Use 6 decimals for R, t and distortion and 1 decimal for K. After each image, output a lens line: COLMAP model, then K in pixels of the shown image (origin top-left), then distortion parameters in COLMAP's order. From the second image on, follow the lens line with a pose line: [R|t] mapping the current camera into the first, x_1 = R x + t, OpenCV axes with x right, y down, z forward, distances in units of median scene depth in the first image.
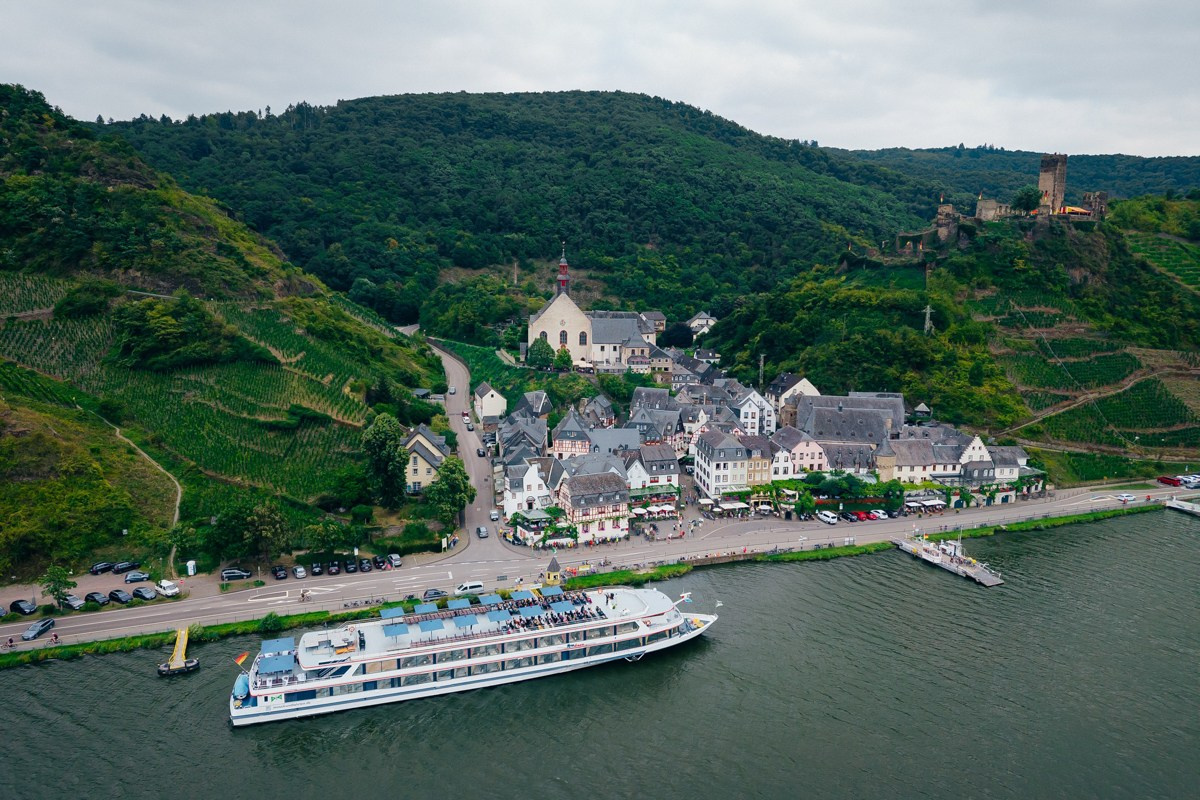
lens RADIAL K [[807.4, 0, 596.2], [0, 807.4, 362.7], [0, 0, 1]] dist [0.023907, -0.039930]
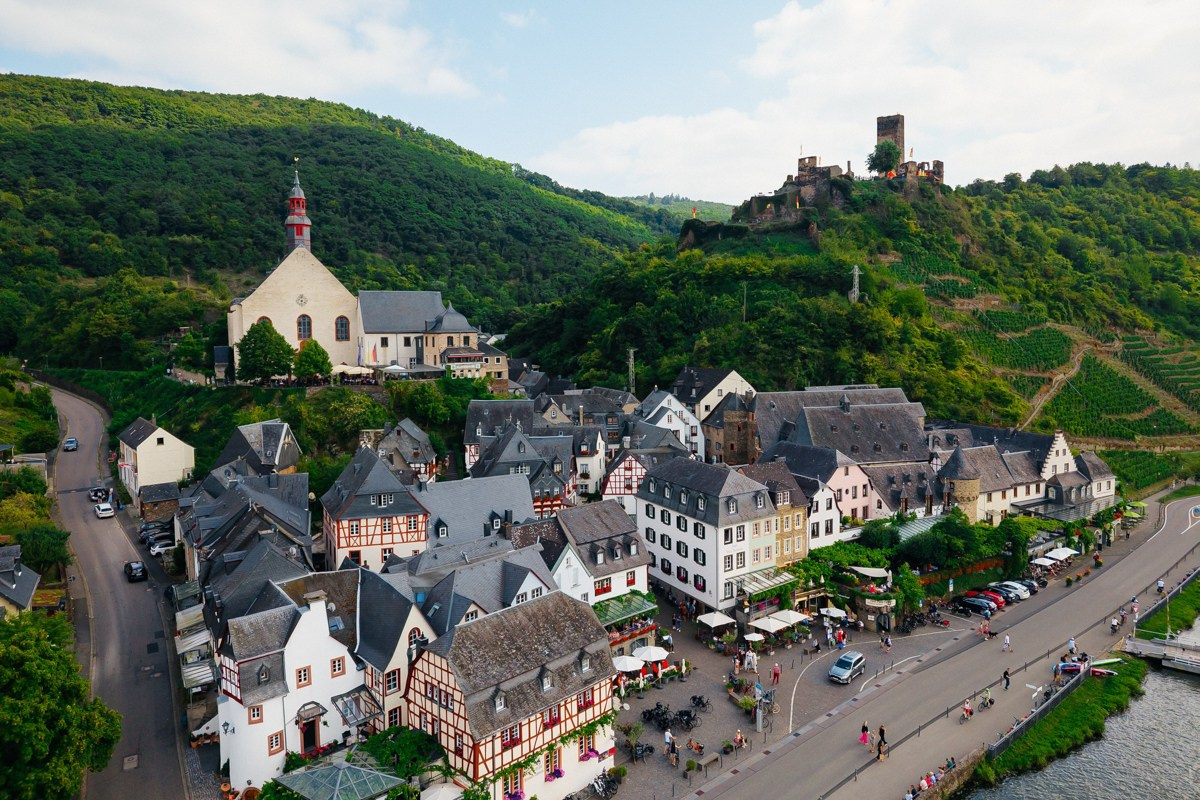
lens RADIAL K [[807.4, 0, 596.2], [0, 807.4, 362.7], [0, 0, 1]] dist [0.023907, -0.039930]
pose [[0.930539, -0.046284, 0.363255, -0.062202], [0.072798, 0.995562, -0.059635, 0.041993], [-0.358883, 0.081937, 0.929779, 0.469864]]
